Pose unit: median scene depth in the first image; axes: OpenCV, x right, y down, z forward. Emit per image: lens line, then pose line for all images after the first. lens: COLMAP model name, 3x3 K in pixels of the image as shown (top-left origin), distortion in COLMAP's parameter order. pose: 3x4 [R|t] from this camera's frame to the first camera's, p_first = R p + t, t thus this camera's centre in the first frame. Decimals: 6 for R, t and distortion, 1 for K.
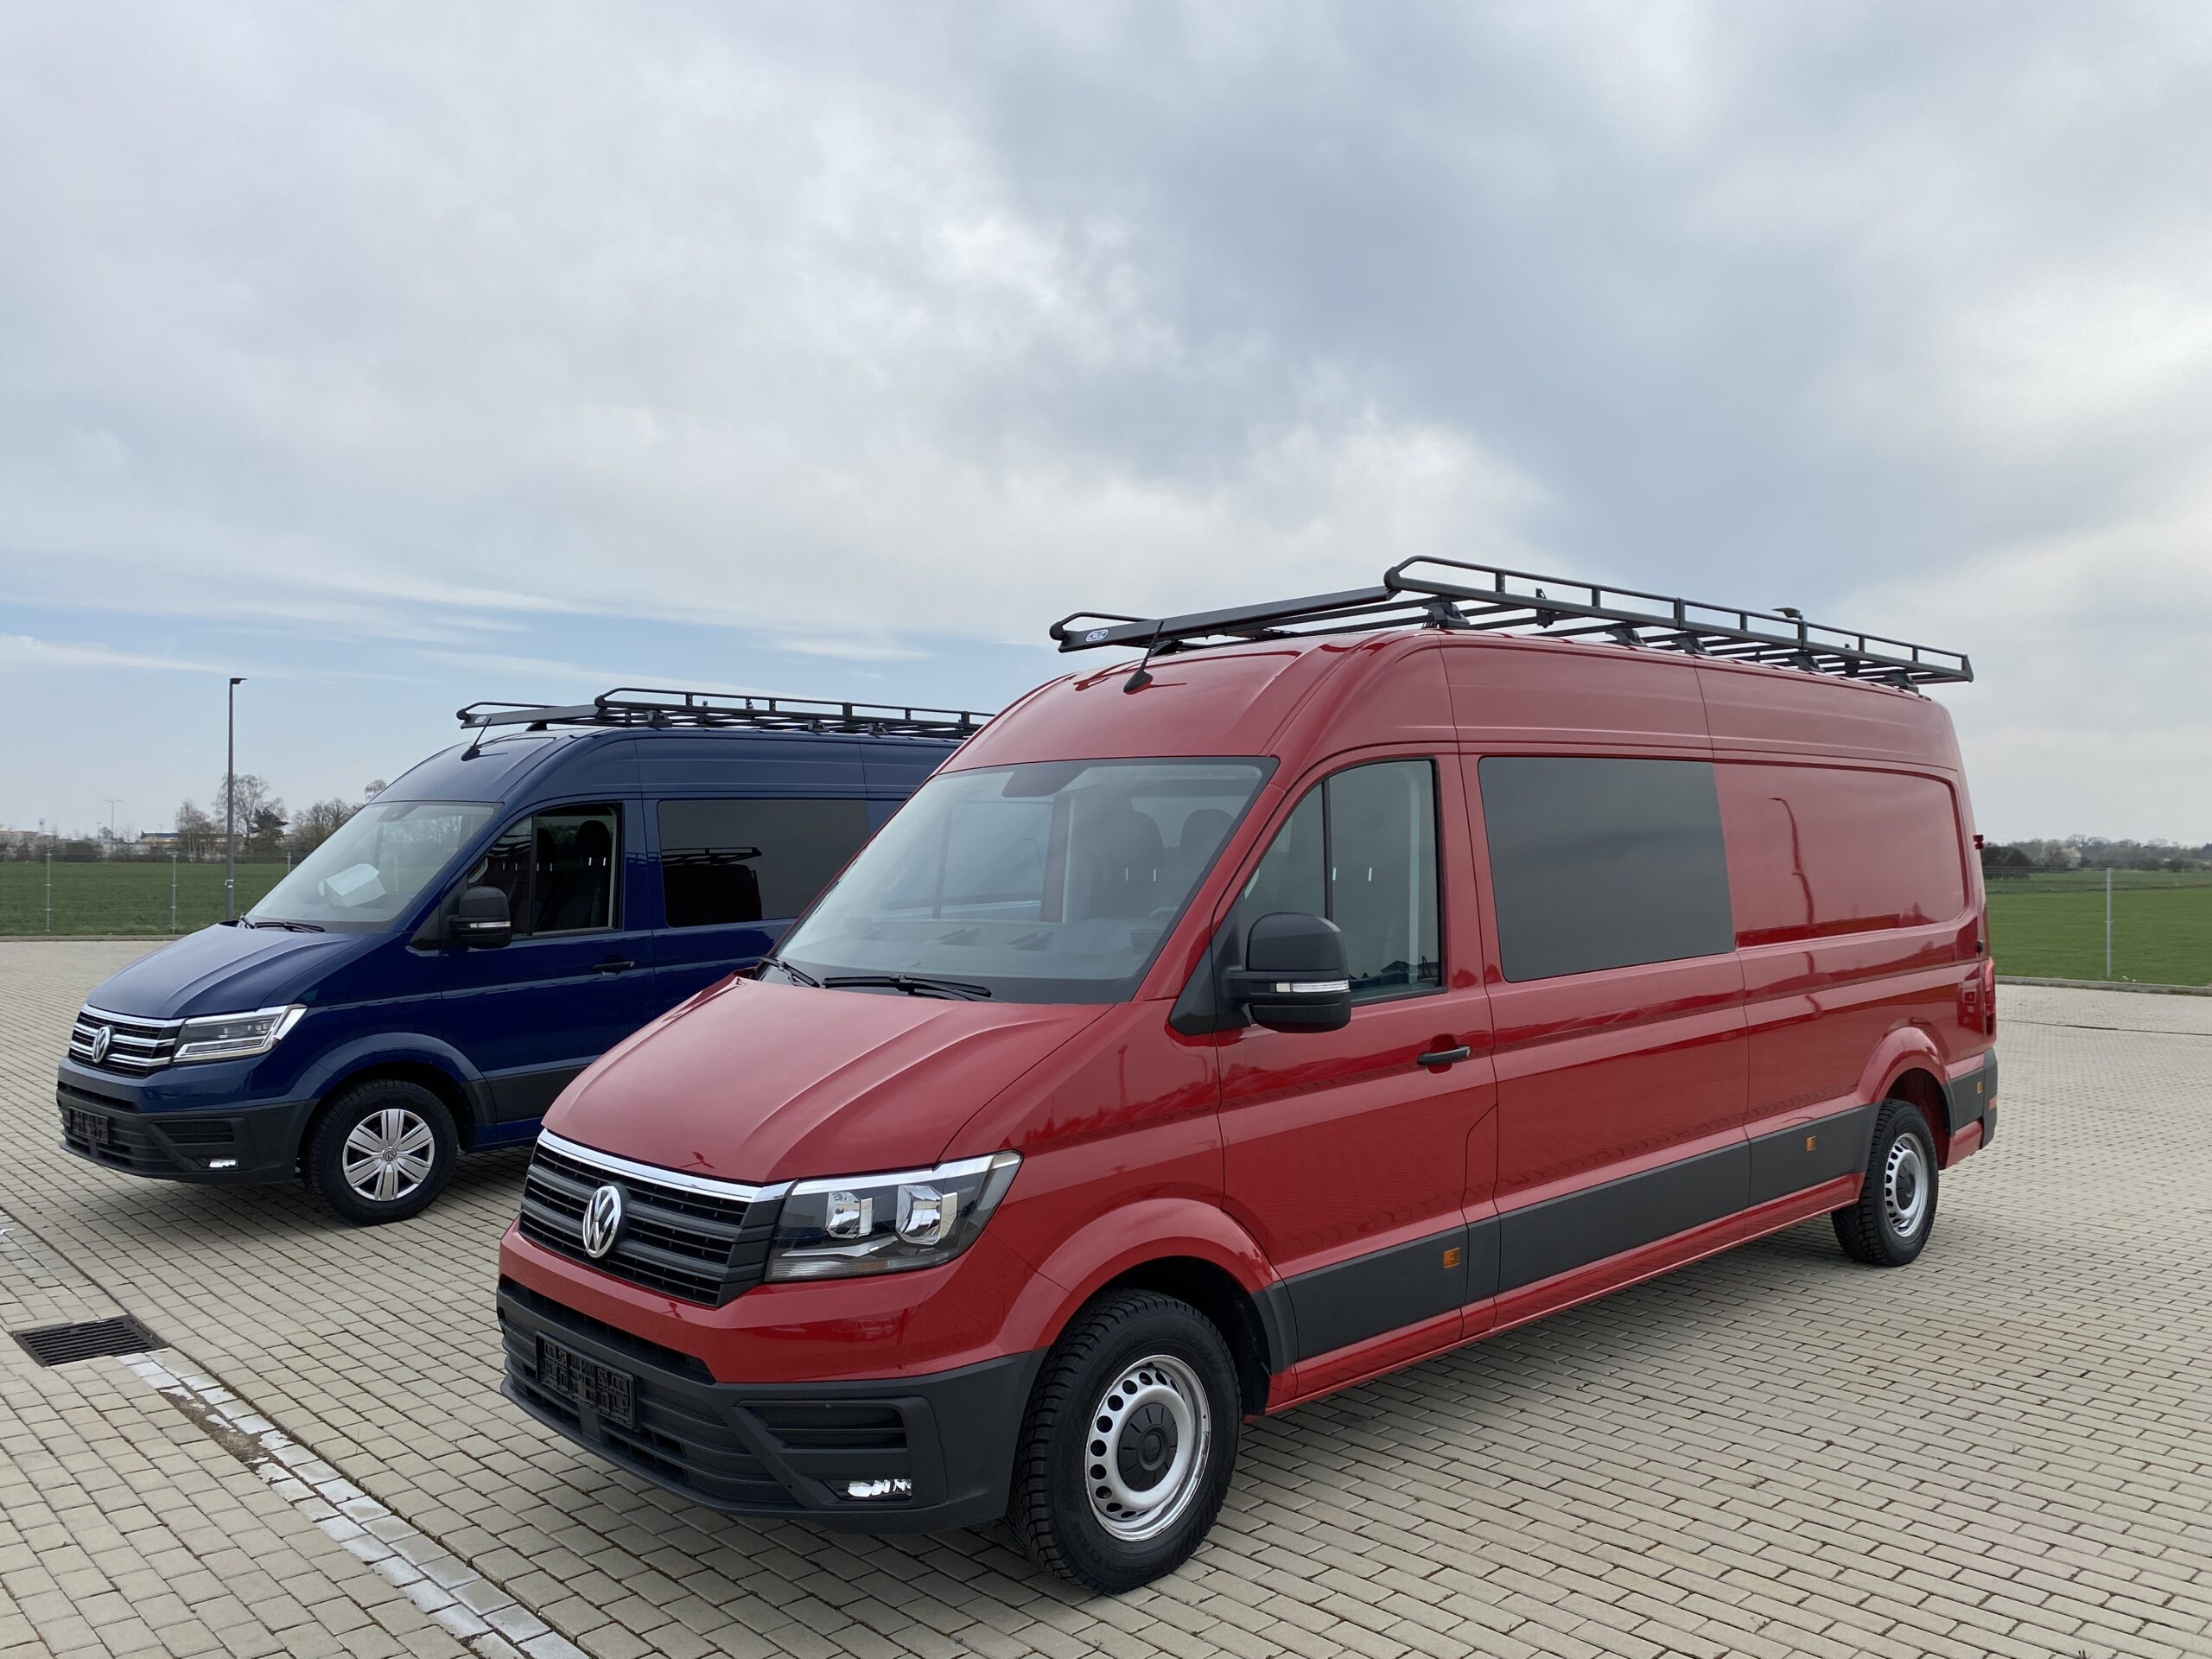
lens RADIAL K [[1700.8, 0, 1117.7], [0, 1700.8, 806.6], [0, 0, 1]] dist [0.047551, -0.050143]
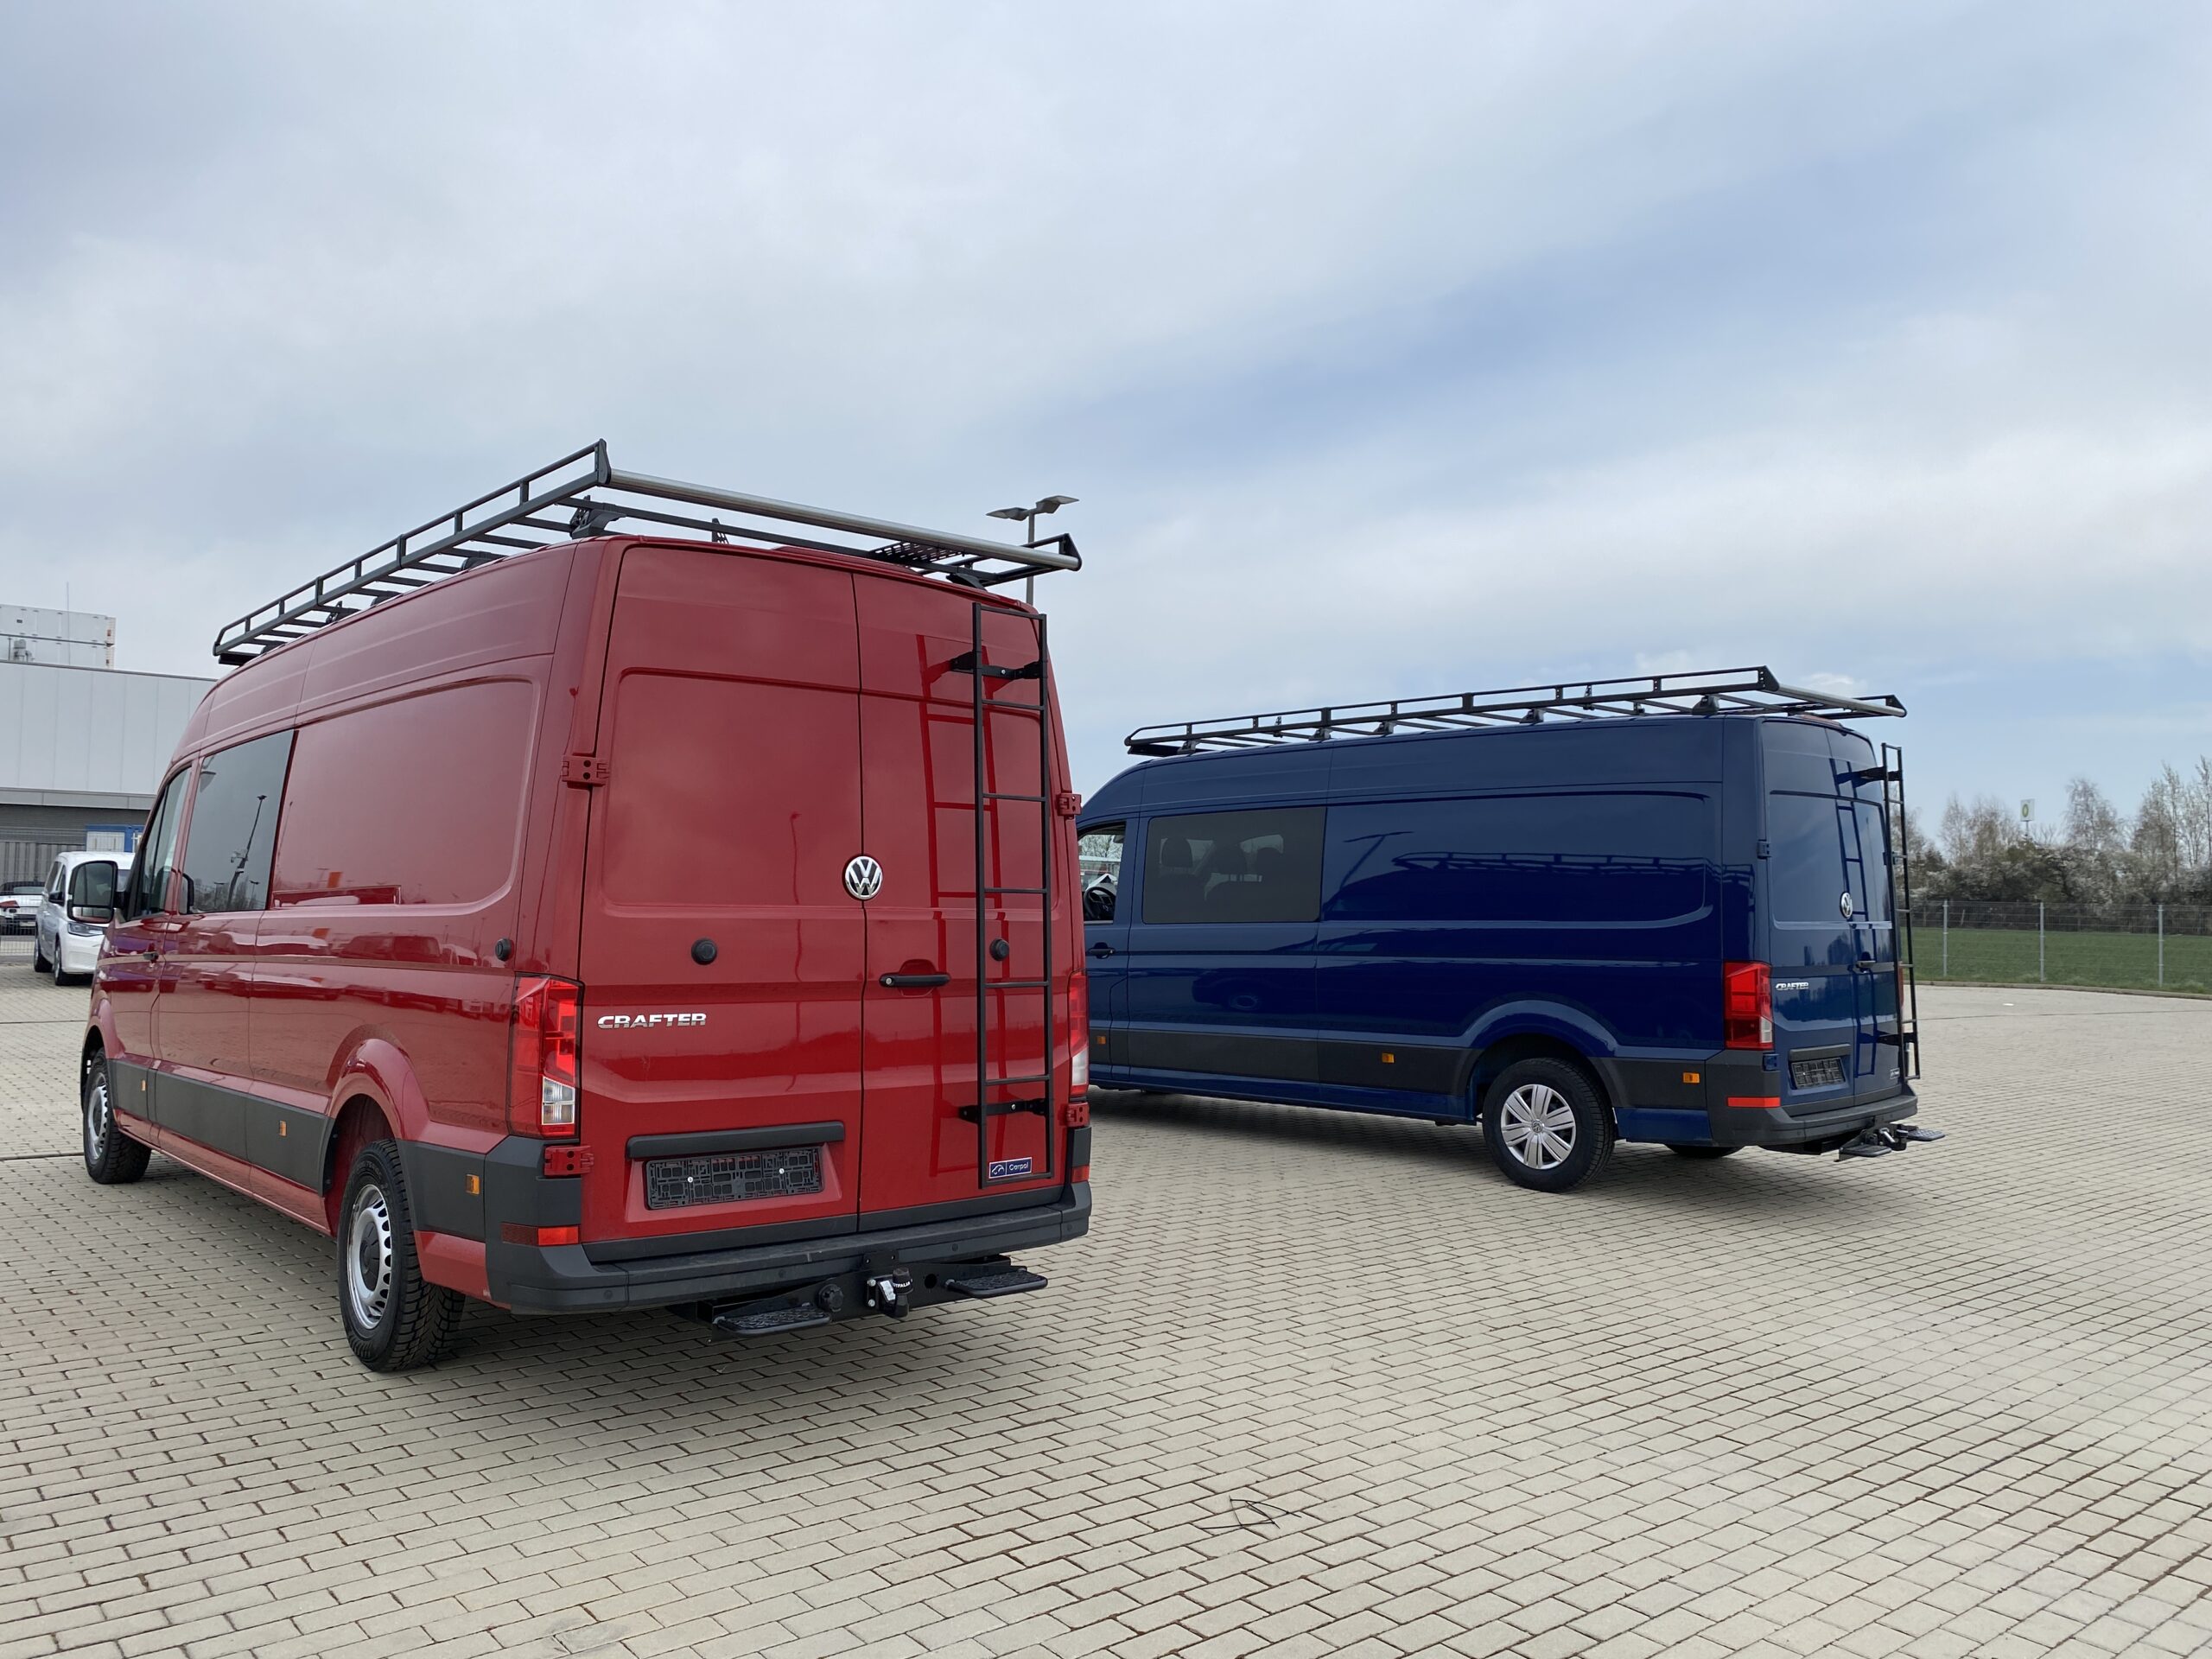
lens RADIAL K [[1700.8, 0, 1126.6], [0, 1700.8, 818.4], [0, 0, 1]] dist [0.047551, -0.050143]
pose [[0.026157, -0.066934, -0.997414, 2.395133], [-0.011582, 0.997669, -0.067255, 0.118127], [0.999591, 0.013311, 0.025321, 0.946568]]
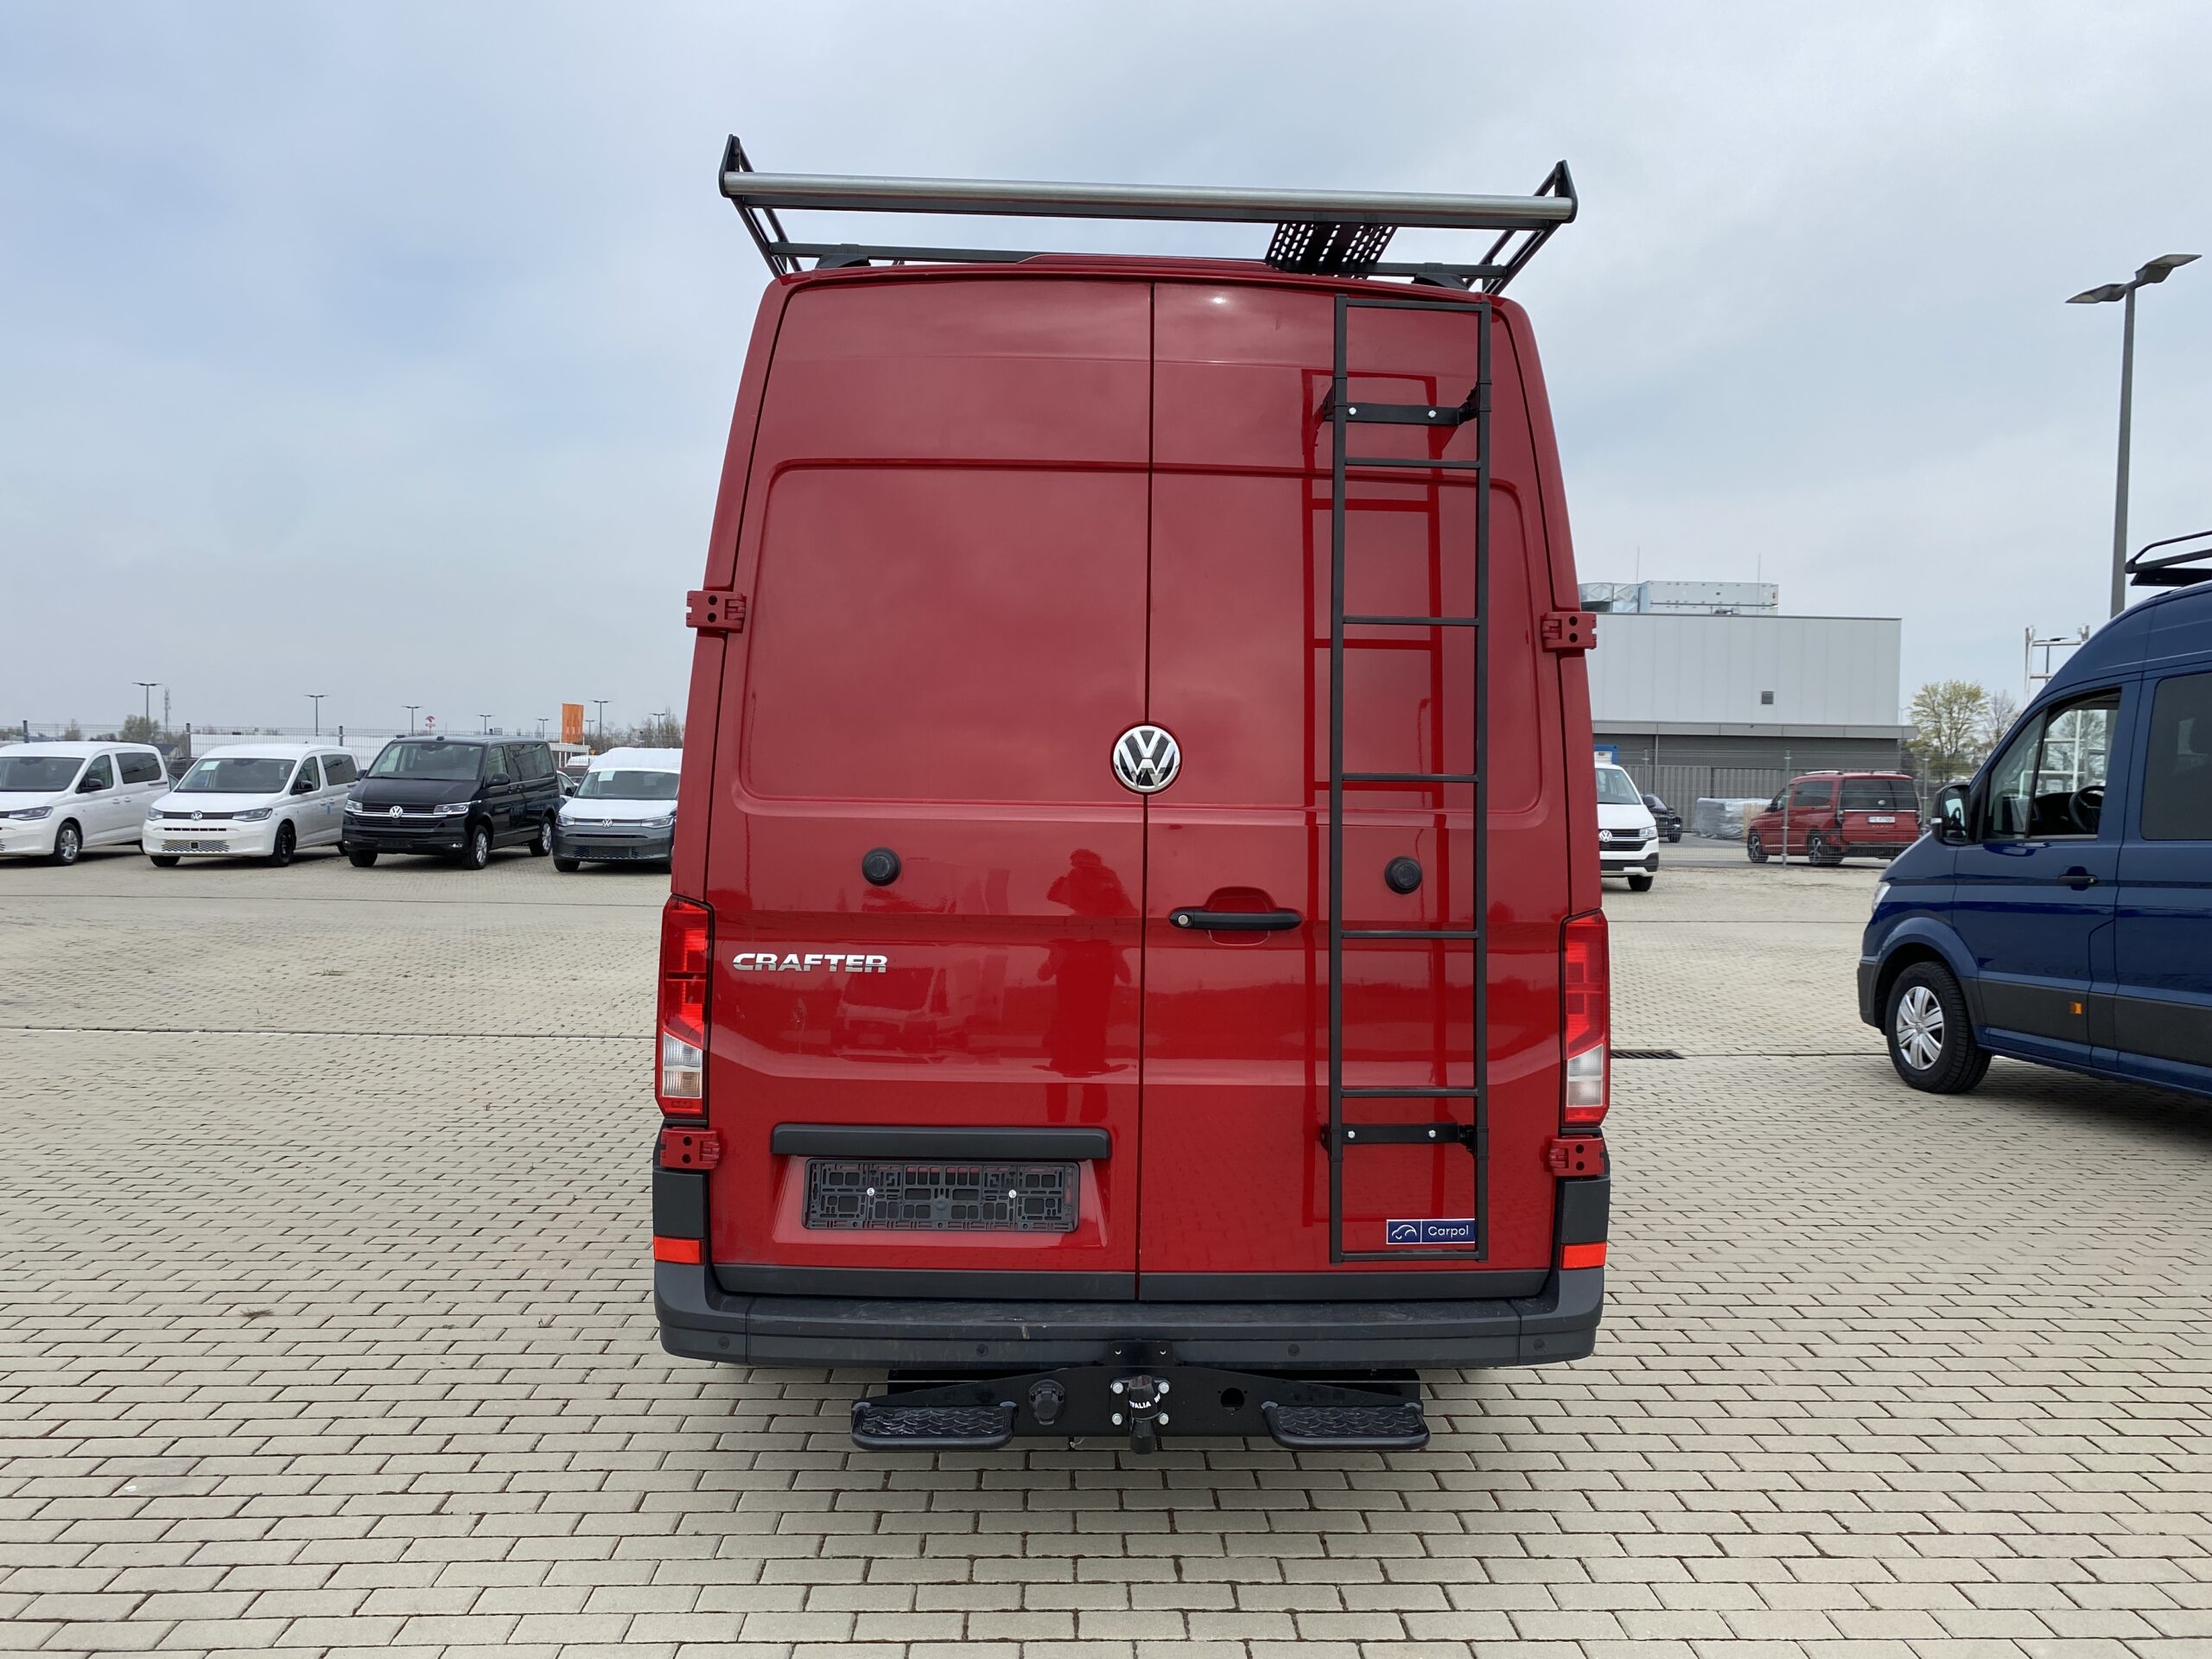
lens RADIAL K [[1700.8, 0, 1094.6], [0, 1700.8, 834.5], [0, 0, 1]] dist [0.047551, -0.050143]
pose [[-0.596652, -0.008384, -0.802456, 1.930959], [-0.024860, 0.999659, 0.008039, 0.111602], [0.802115, 0.024746, -0.596657, 1.180661]]
